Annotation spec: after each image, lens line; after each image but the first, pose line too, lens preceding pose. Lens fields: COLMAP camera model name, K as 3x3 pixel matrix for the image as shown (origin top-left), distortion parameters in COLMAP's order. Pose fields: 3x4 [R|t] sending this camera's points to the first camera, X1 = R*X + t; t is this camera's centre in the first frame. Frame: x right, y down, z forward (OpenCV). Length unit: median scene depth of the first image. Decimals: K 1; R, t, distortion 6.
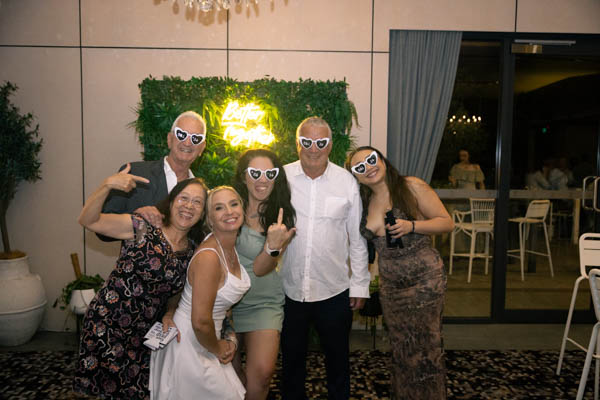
lens RADIAL K [[549.8, 0, 314.9], [0, 549.8, 196.7], [0, 0, 1]] dist [0.016499, -0.005015]
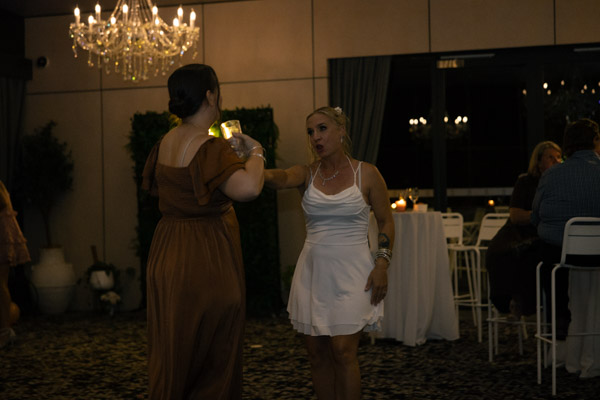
lens RADIAL K [[1171.2, 0, 308.1], [0, 1171.2, 206.4], [0, 0, 1]] dist [0.046853, 0.000000]
pose [[0.939784, -0.029578, -0.340487, 1.074540], [0.006662, 0.997644, -0.068278, 0.217084], [0.341704, 0.061898, 0.937767, -1.566447]]
